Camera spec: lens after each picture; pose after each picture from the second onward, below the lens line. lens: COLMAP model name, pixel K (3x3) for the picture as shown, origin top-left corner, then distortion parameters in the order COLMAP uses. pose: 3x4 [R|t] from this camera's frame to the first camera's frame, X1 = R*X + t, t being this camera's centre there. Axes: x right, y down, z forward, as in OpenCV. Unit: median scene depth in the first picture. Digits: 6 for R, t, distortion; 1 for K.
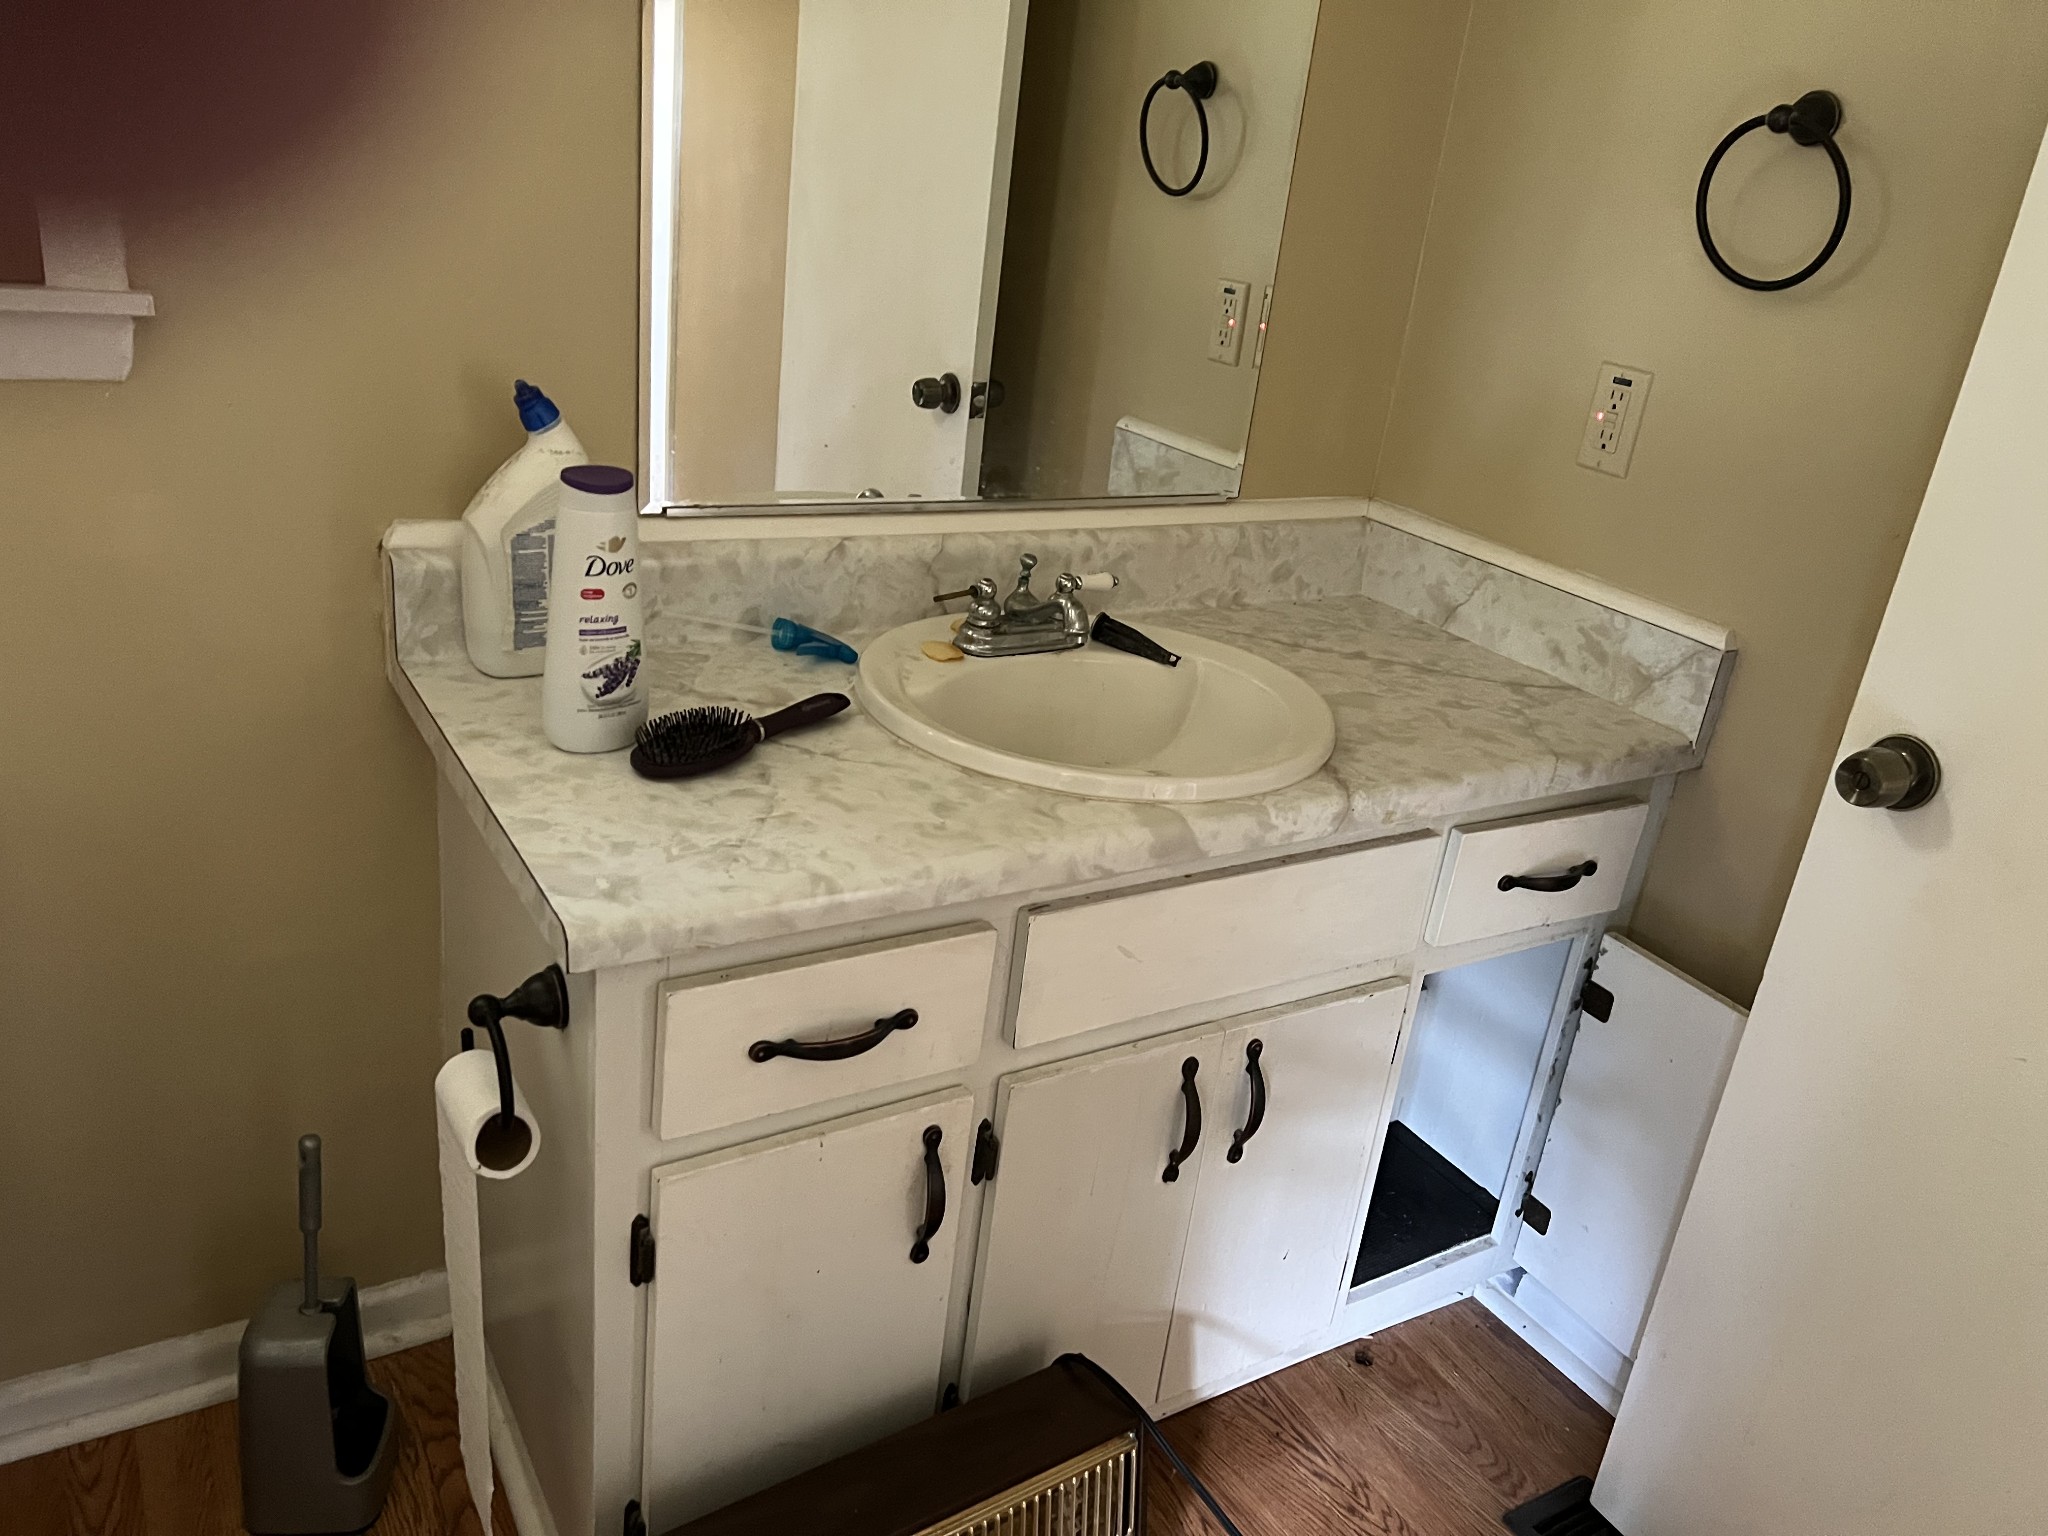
lens RADIAL K [[1587.0, 0, 1106.7], [0, 1587.0, 816.7], [0, 0, 1]] dist [0.051647, -0.072665]
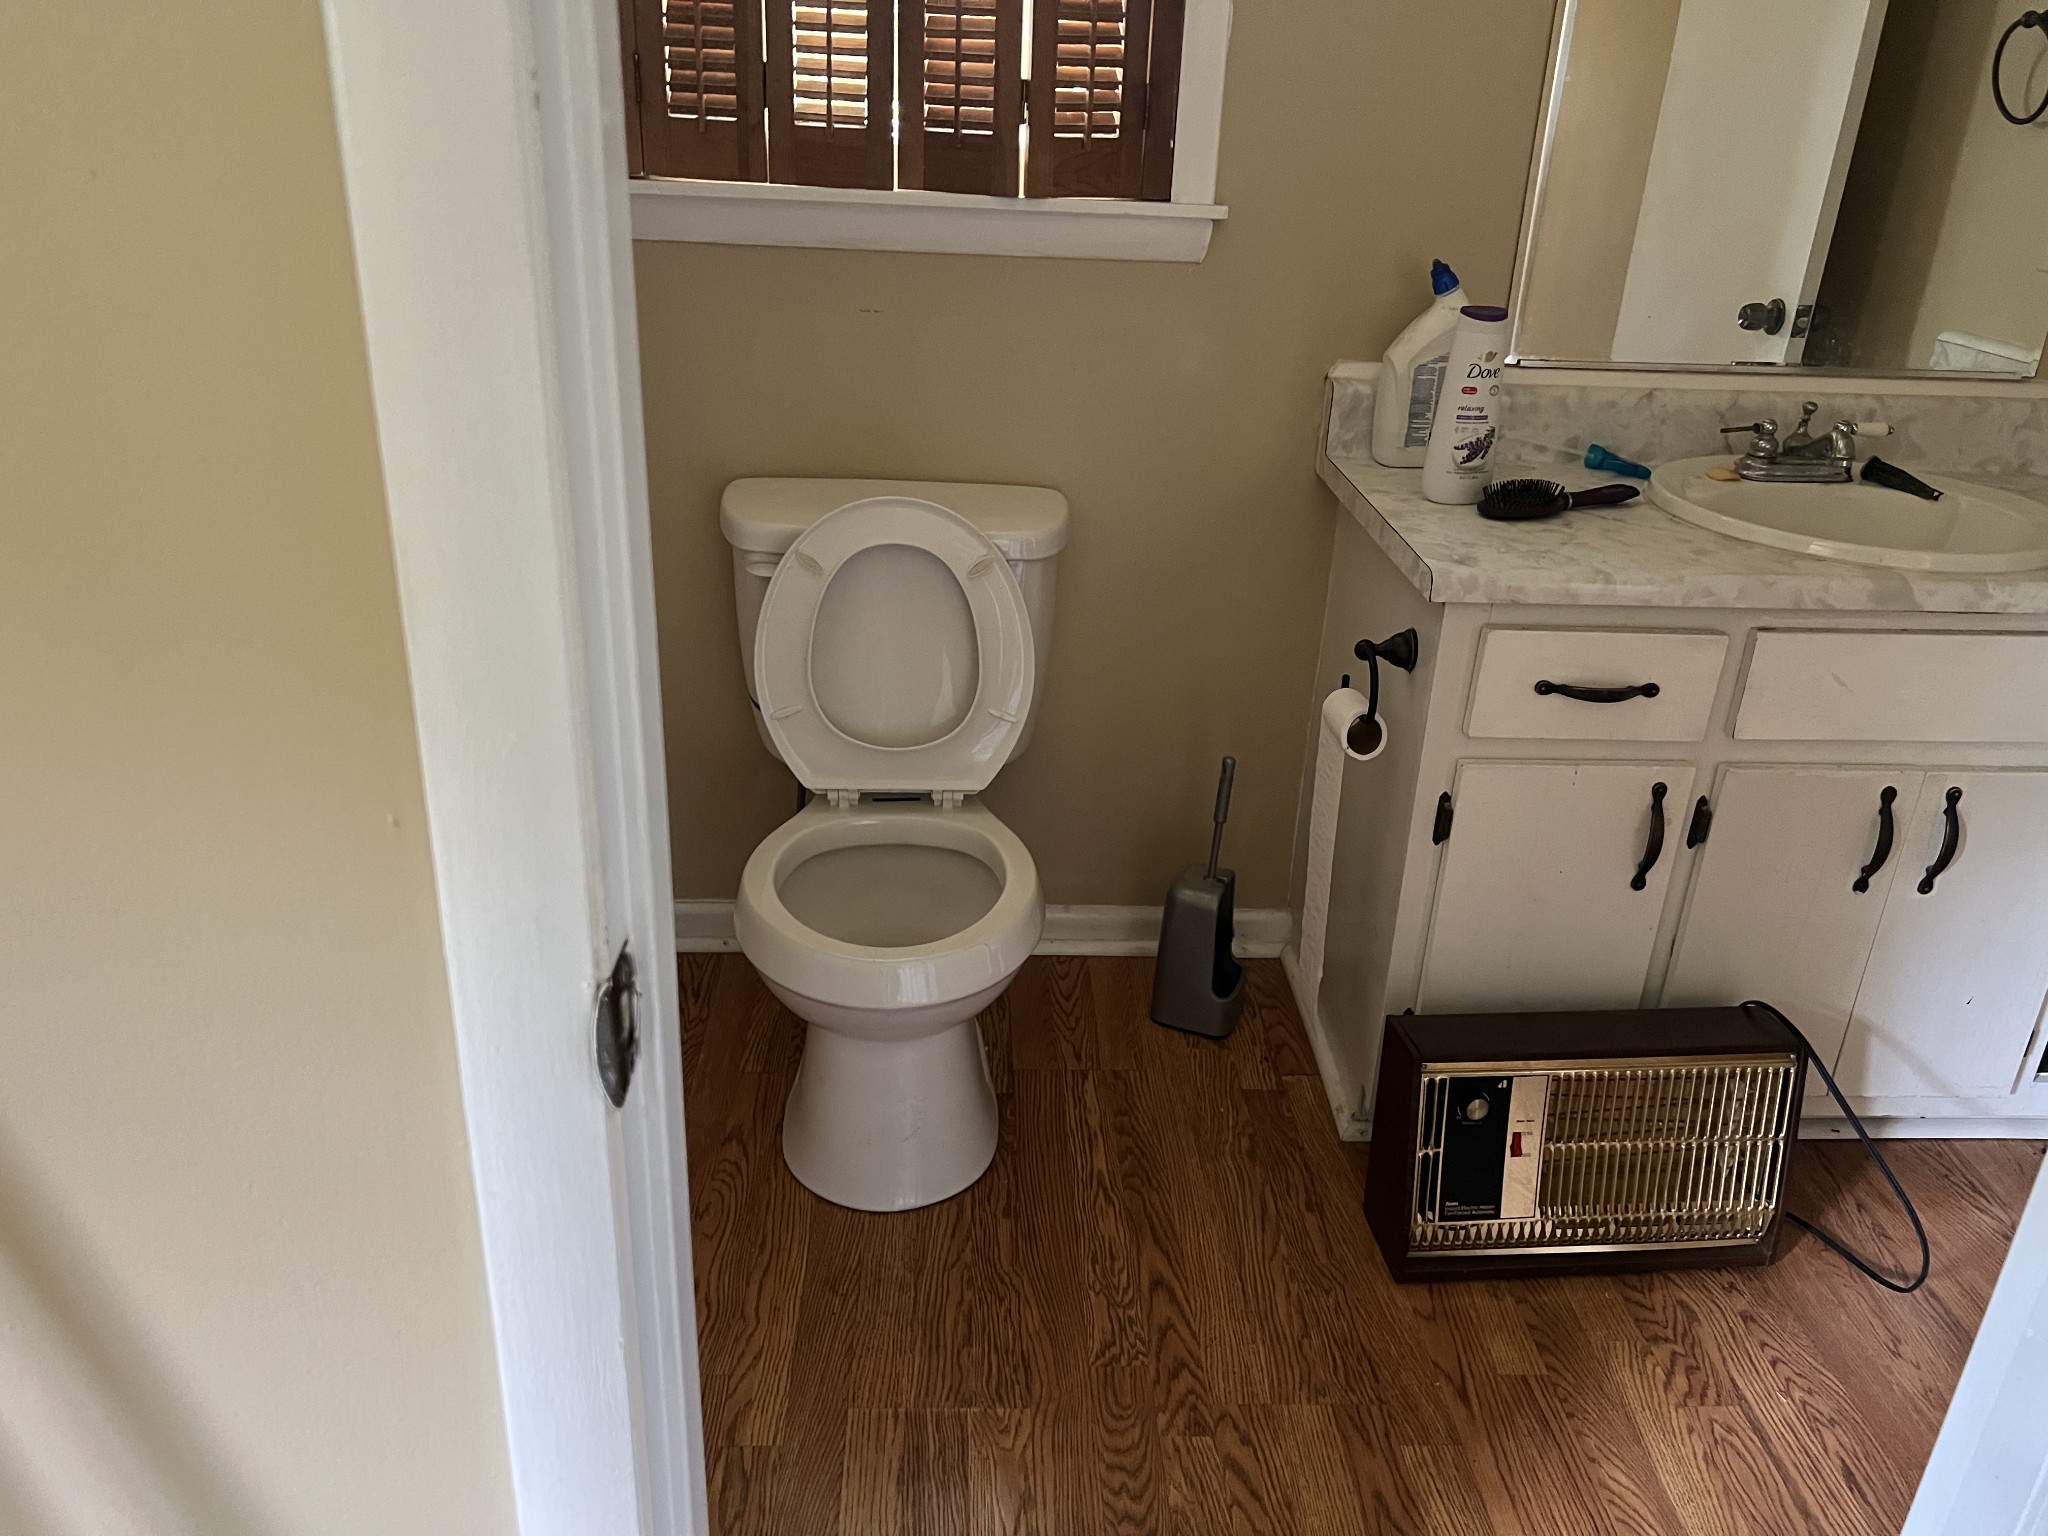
lens RADIAL K [[1587.0, 0, 1033.6], [0, 1587.0, 768.1], [0, 0, 1]] dist [0.051647, -0.072665]
pose [[0.860656, 0.121009, -0.494599, 0.096492], [-0.137012, 0.990562, 0.003936, 0.231955], [0.490407, 0.064378, 0.869112, -0.423982]]
